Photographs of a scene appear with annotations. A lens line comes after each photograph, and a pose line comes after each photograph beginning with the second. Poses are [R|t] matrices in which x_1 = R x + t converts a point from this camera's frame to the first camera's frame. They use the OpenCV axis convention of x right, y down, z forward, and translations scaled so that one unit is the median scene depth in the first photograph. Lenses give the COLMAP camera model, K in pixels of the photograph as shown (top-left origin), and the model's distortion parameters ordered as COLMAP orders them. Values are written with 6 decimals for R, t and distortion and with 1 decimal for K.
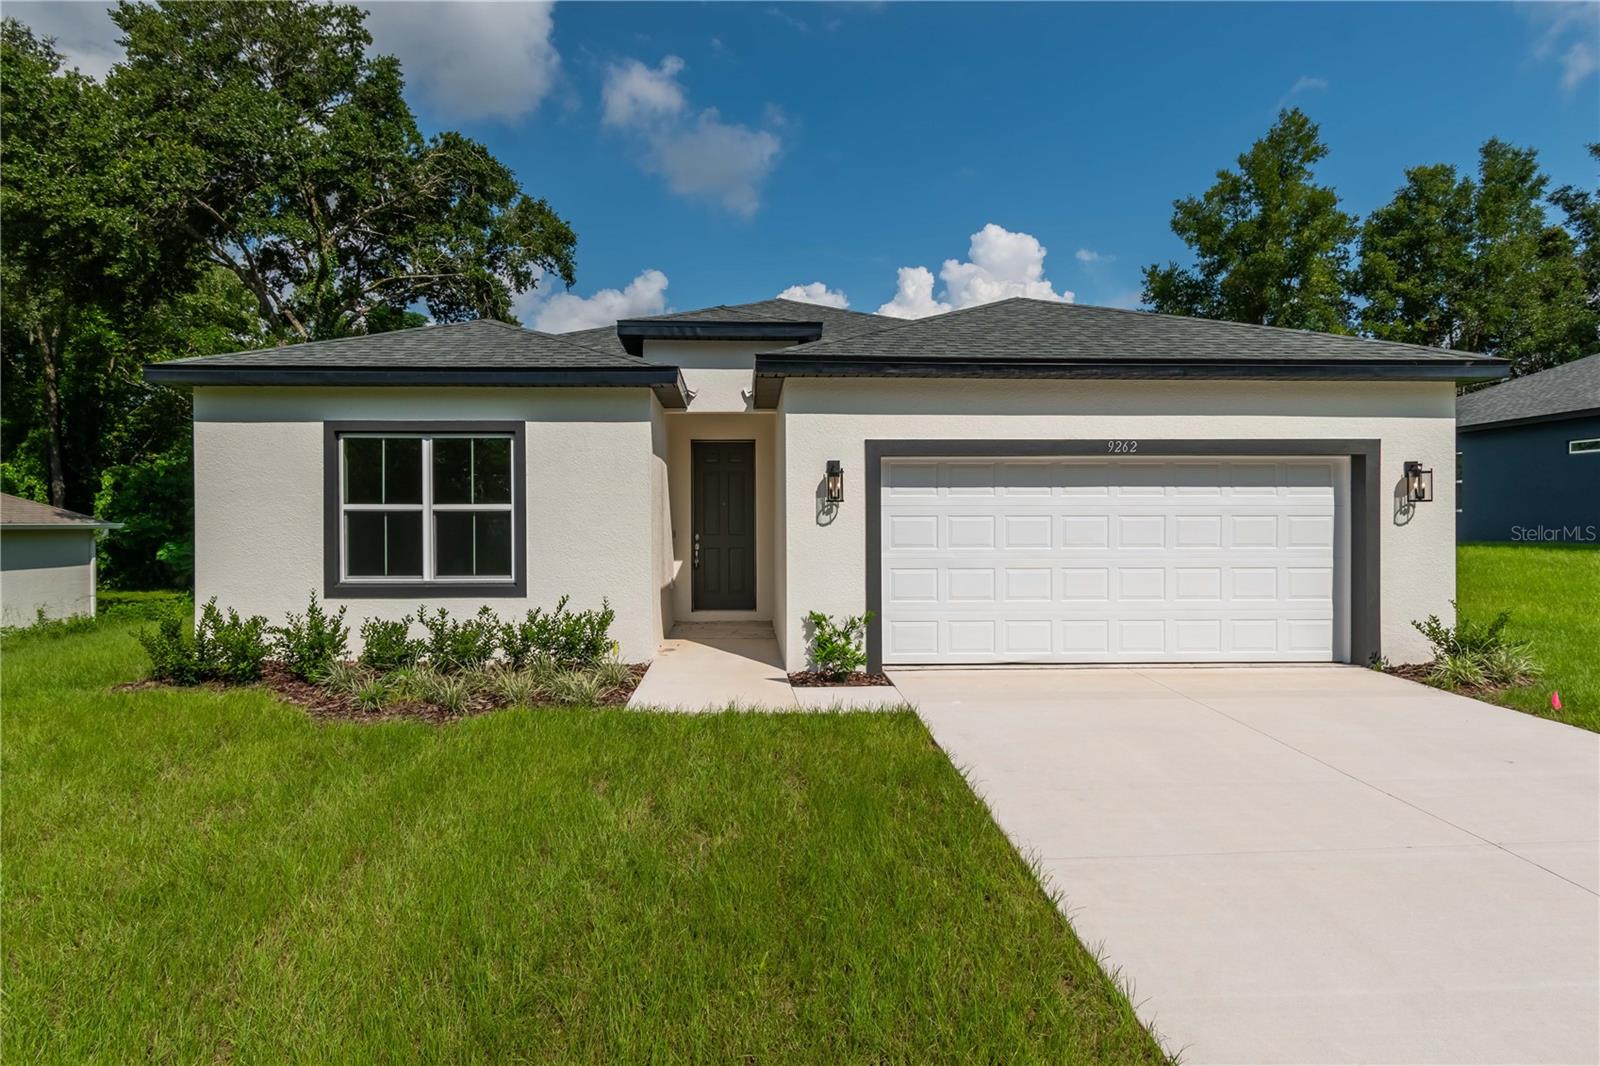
lens RADIAL K [[844.3, 0, 776.2], [0, 844.3, 520.0], [0, 0, 1]] dist [-0.000342, -0.002812]
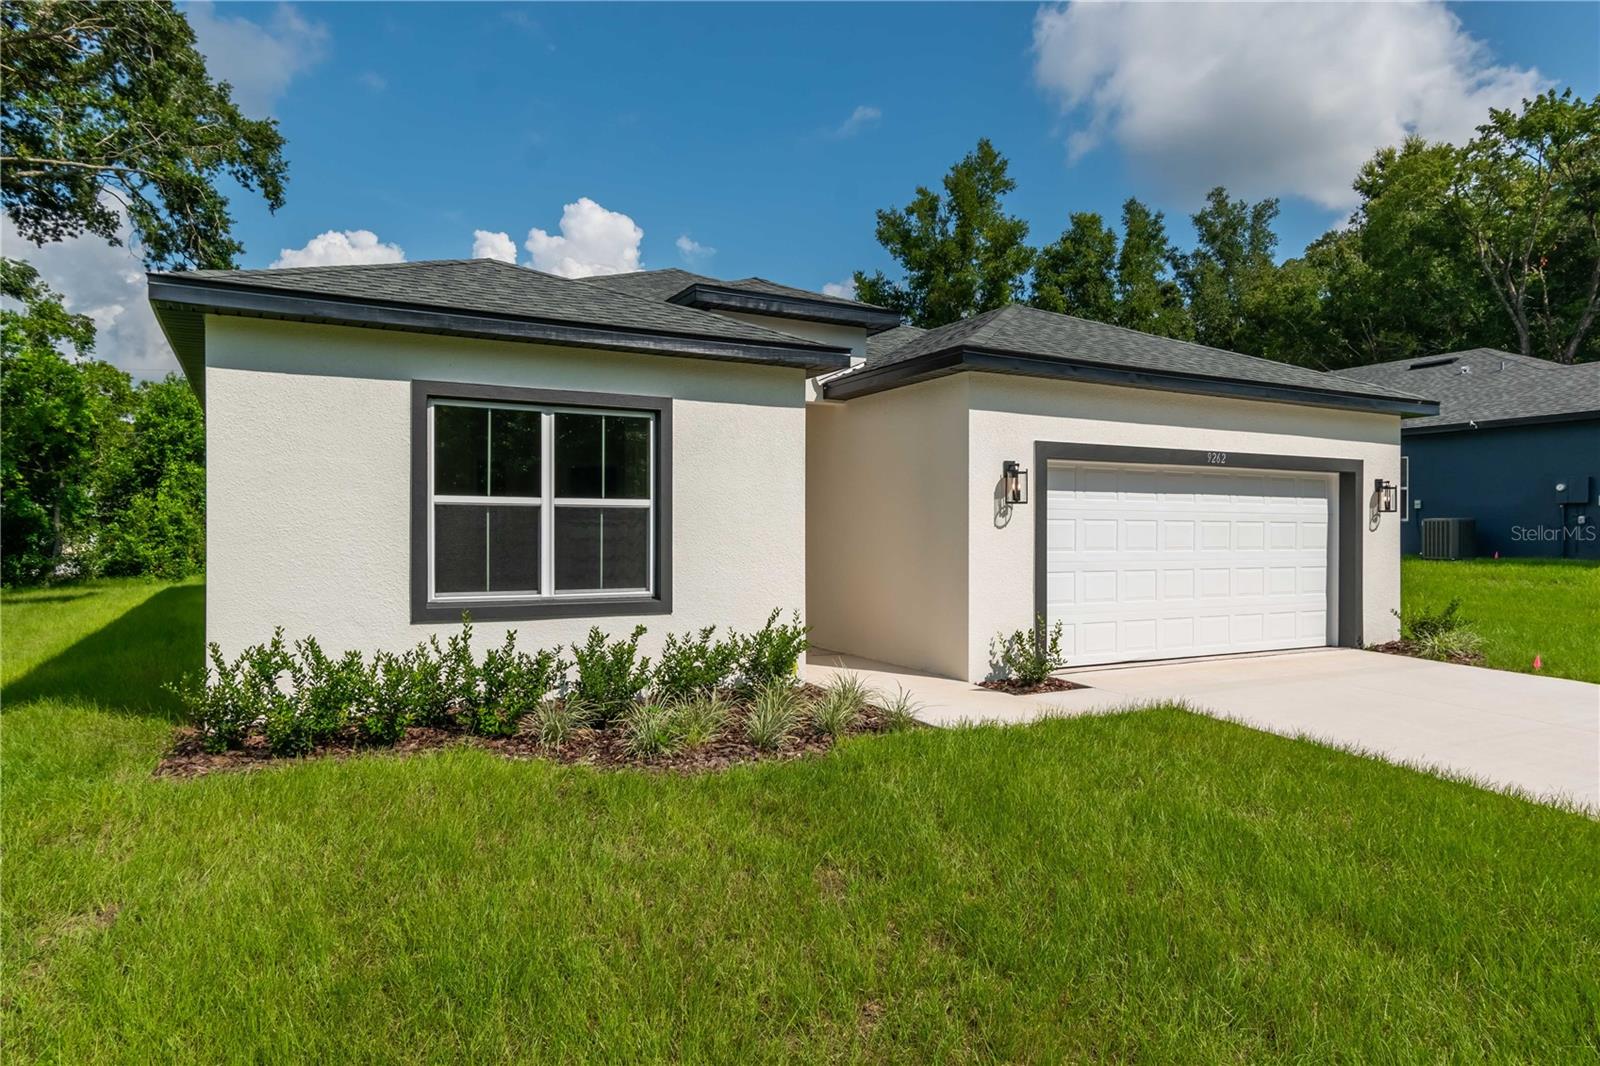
lens RADIAL K [[958.4, 0, 800.0], [0, 958.4, 533.0], [0, 0, 1]] dist [0.006098, 0.003154]
pose [[0.898595, 0.004130, 0.438760, -0.588781], [-0.005686, 0.999981, 0.002231, 0.010351], [-0.438743, -0.004499, 0.898601, 0.110552]]
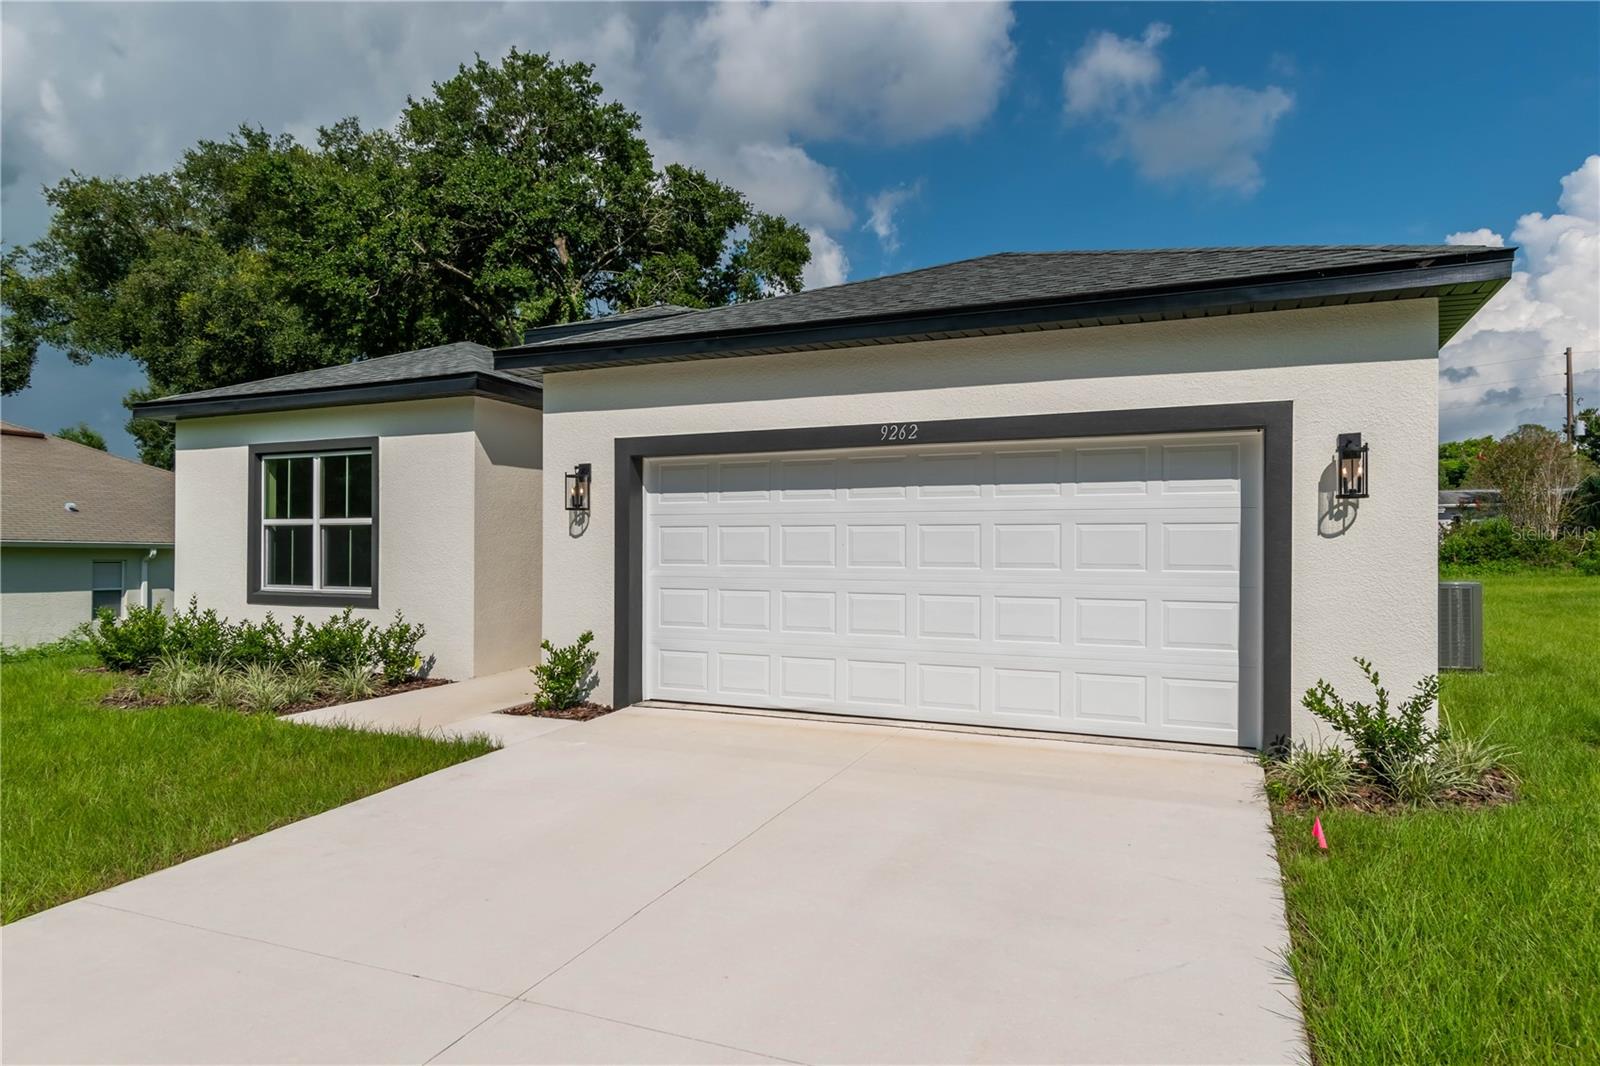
lens RADIAL K [[911.9, 0, 833.7], [0, 911.9, 545.0], [0, 0, 1]] dist [-0.001790, -0.001229]
pose [[0.909883, 0.002549, -0.414856, 0.657612], [-0.006729, 0.999940, -0.008613, 0.020077], [0.414810, 0.010628, 0.909846, 0.223268]]
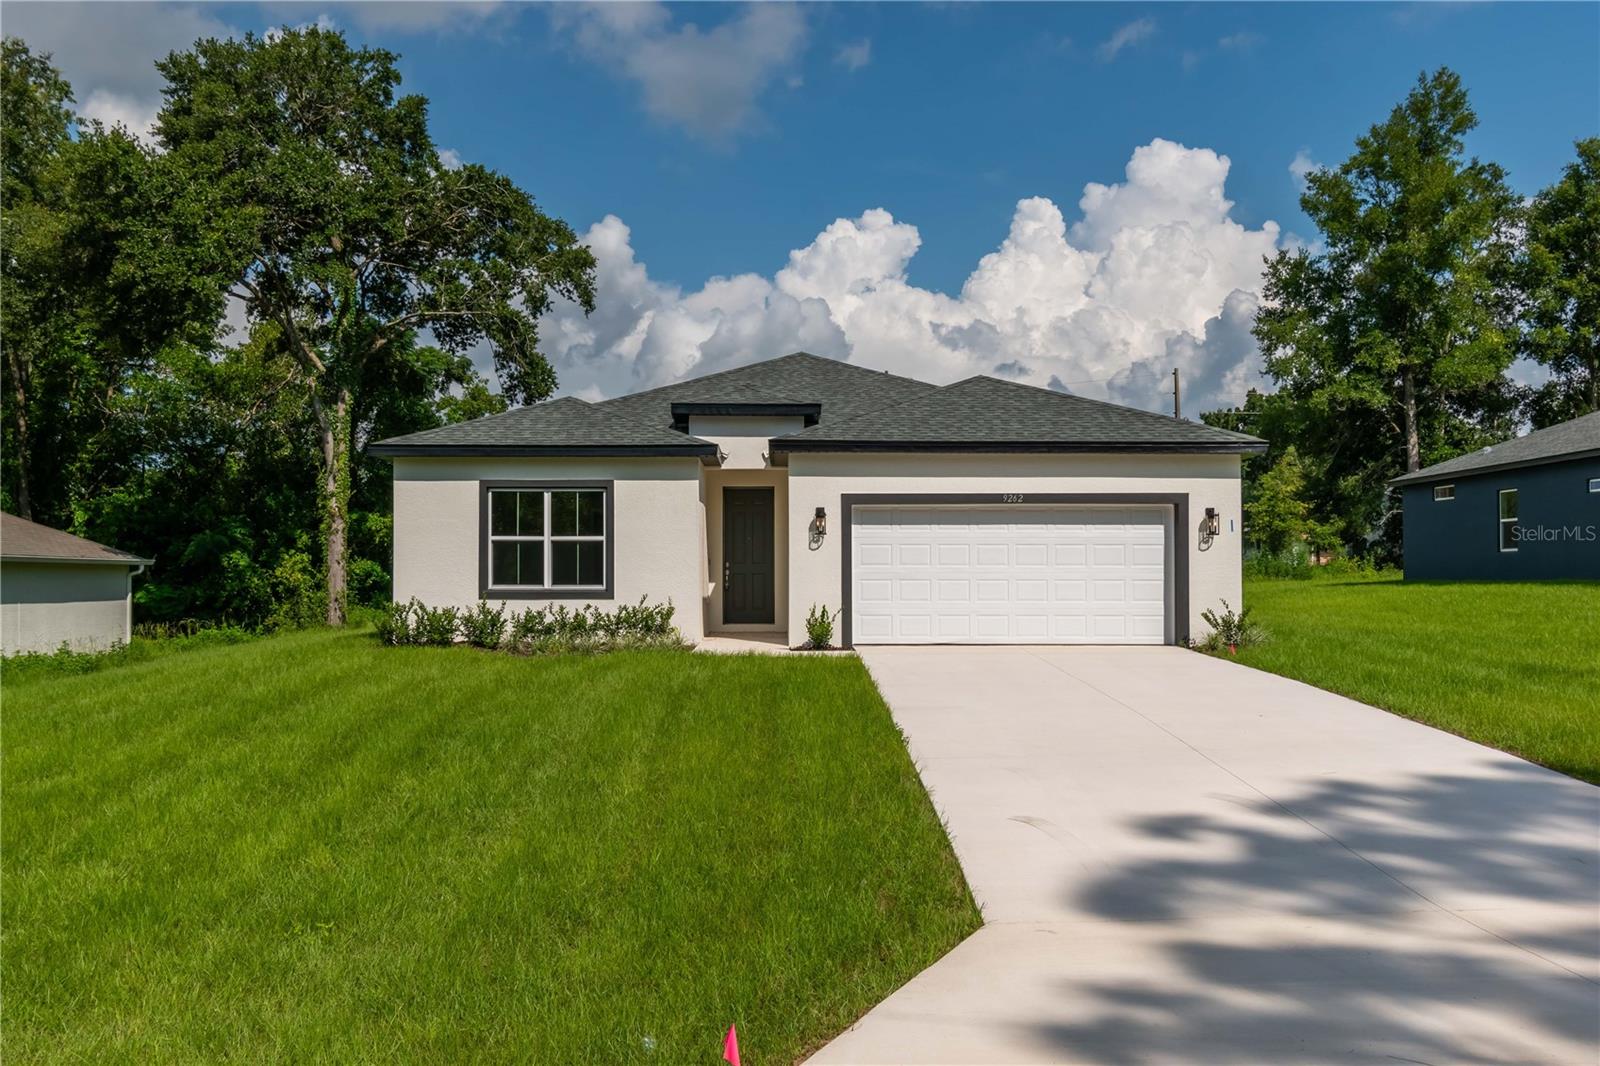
lens RADIAL K [[1257.0, 0, 800.0], [0, 1257.0, 533.0], [0, 0, 1]] dist [0.007272, 0.004014]
pose [[0.999690, 0.000961, -0.024867, 0.082299], [-0.001751, 0.999493, -0.031798, 0.044786], [0.024824, 0.031831, 0.999185, -1.179513]]
